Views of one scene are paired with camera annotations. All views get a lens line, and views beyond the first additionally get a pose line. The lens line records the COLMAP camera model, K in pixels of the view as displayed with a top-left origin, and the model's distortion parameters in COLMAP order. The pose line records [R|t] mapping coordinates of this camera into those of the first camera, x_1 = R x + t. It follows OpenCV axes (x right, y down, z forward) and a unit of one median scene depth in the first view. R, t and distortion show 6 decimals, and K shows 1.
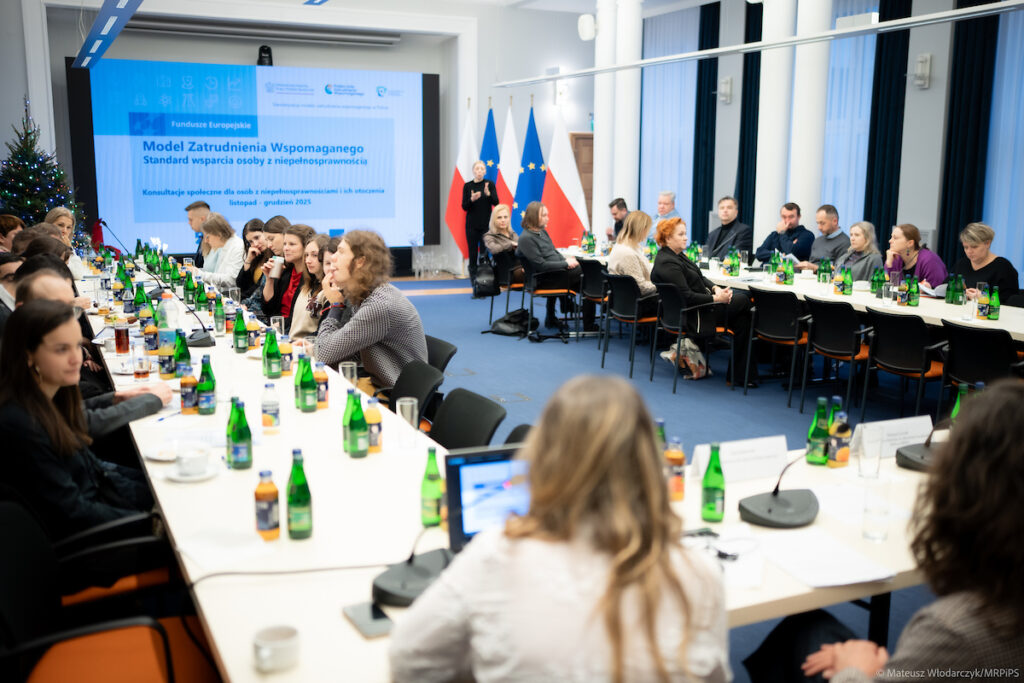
lens RADIAL K [[1058.4, 0, 509.5], [0, 1058.4, 343.6], [0, 0, 1]] dist [0.014031, 0.000000]
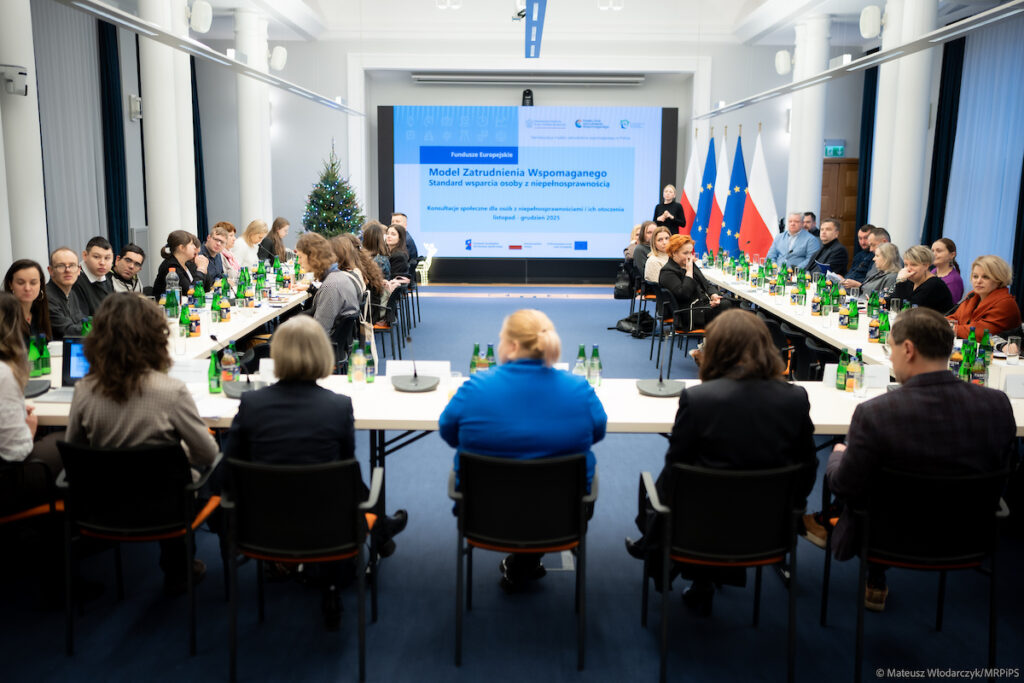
lens RADIAL K [[1058.4, 0, 520.3], [0, 1058.4, 342.6], [0, 0, 1]] dist [0.014031, 0.000000]
pose [[0.886416, 0.072610, -0.457160, 0.338024], [-0.081379, 0.996683, 0.000509, 0.009537], [0.455681, 0.036752, 0.889384, -0.078469]]
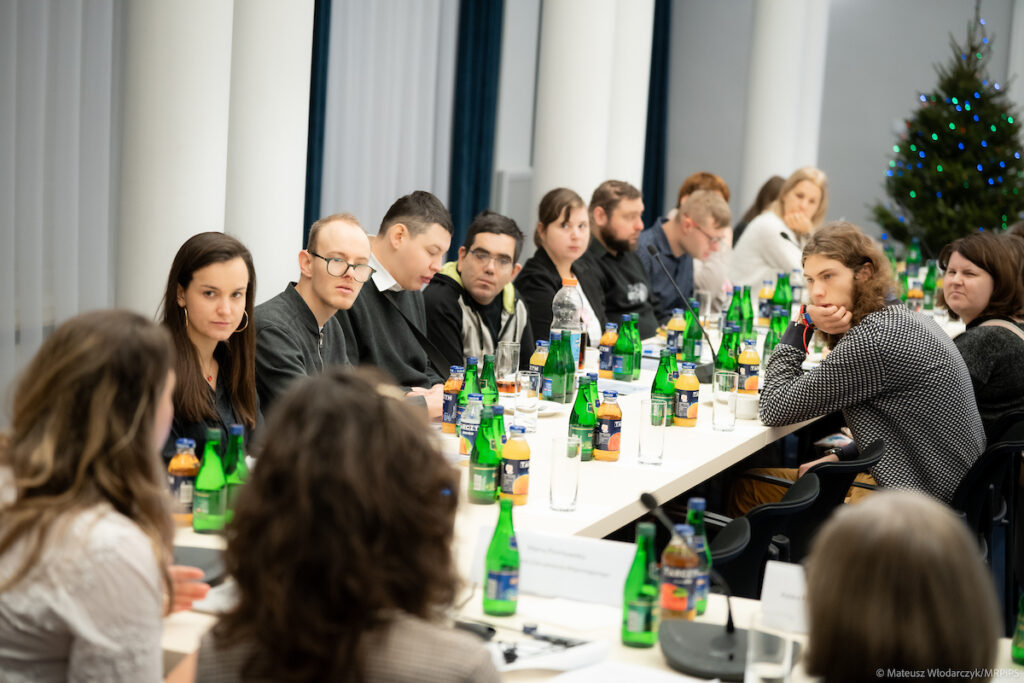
lens RADIAL K [[2380.2, 0, 510.9], [0, 2380.2, 341.9], [0, 0, 1]] dist [-0.108372, 0.000000]
pose [[0.671345, 0.110939, -0.732795, 0.274985], [-0.168646, 0.985663, -0.005282, 0.003227], [0.721702, 0.127129, 0.680429, -0.011770]]
